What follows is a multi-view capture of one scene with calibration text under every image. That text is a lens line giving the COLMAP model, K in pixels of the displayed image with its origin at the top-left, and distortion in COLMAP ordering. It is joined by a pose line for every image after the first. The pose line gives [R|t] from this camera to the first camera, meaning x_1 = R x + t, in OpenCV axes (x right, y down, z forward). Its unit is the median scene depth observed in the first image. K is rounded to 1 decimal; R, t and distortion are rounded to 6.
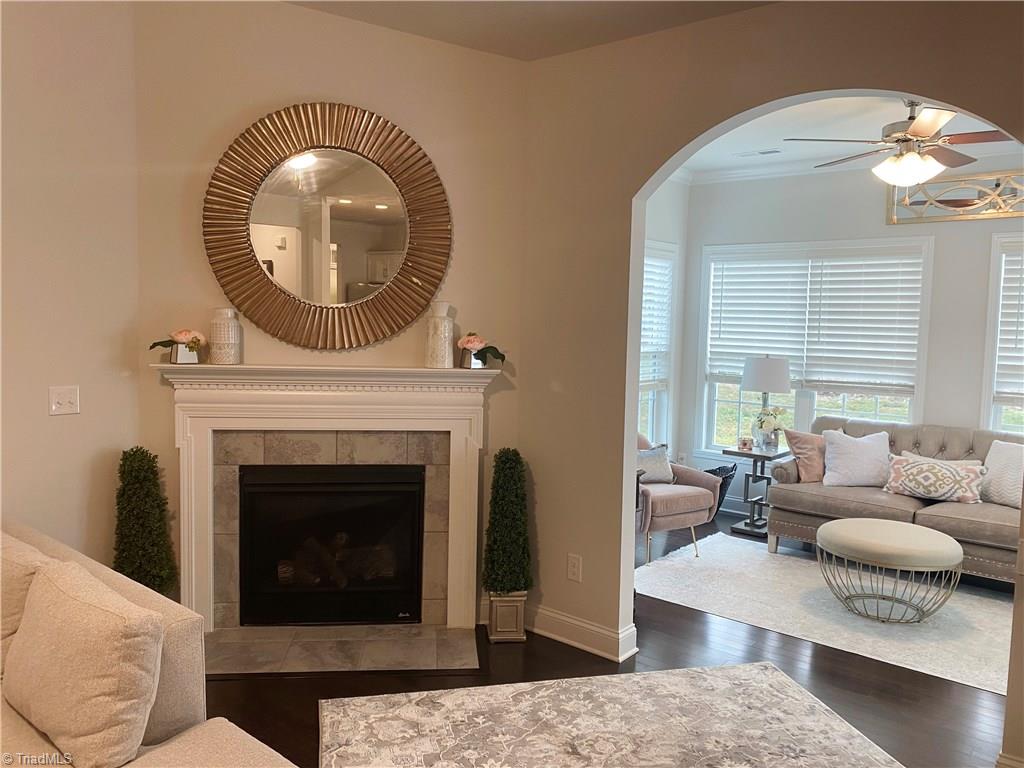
lens RADIAL K [[776.7, 0, 510.1], [0, 776.7, 372.6], [0, 0, 1]] dist [0.005002, 0.001454]
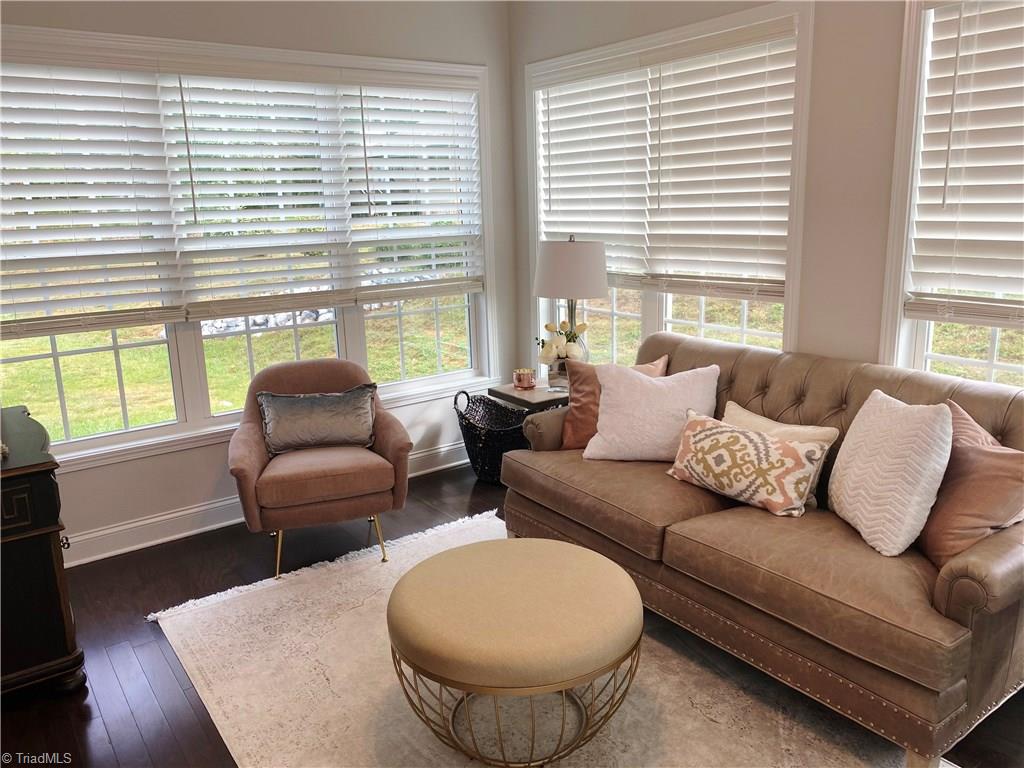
lens RADIAL K [[772.4, 0, 512.4], [0, 772.4, 373.9], [0, 0, 1]] dist [0.094152, -0.181986]
pose [[0.970331, 0.005262, -0.241721, 0.538409], [0.030559, 0.989076, 0.144202, -0.005488], [0.239839, -0.147311, 0.959571, 0.467629]]
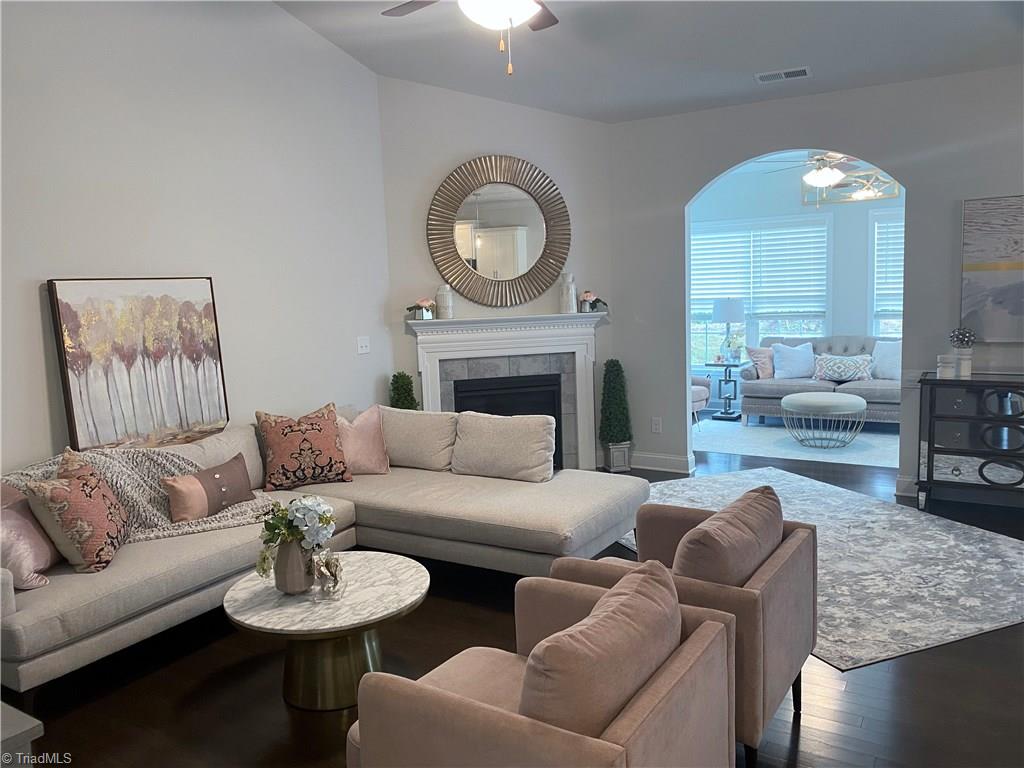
lens RADIAL K [[772.4, 0, 512.4], [0, 772.4, 373.9], [0, 0, 1]] dist [0.094152, -0.181986]
pose [[0.986886, -0.073368, 0.143783, -0.361776], [0.067022, 0.996572, 0.048502, 0.027286], [-0.146849, -0.038229, 0.988420, -0.490562]]
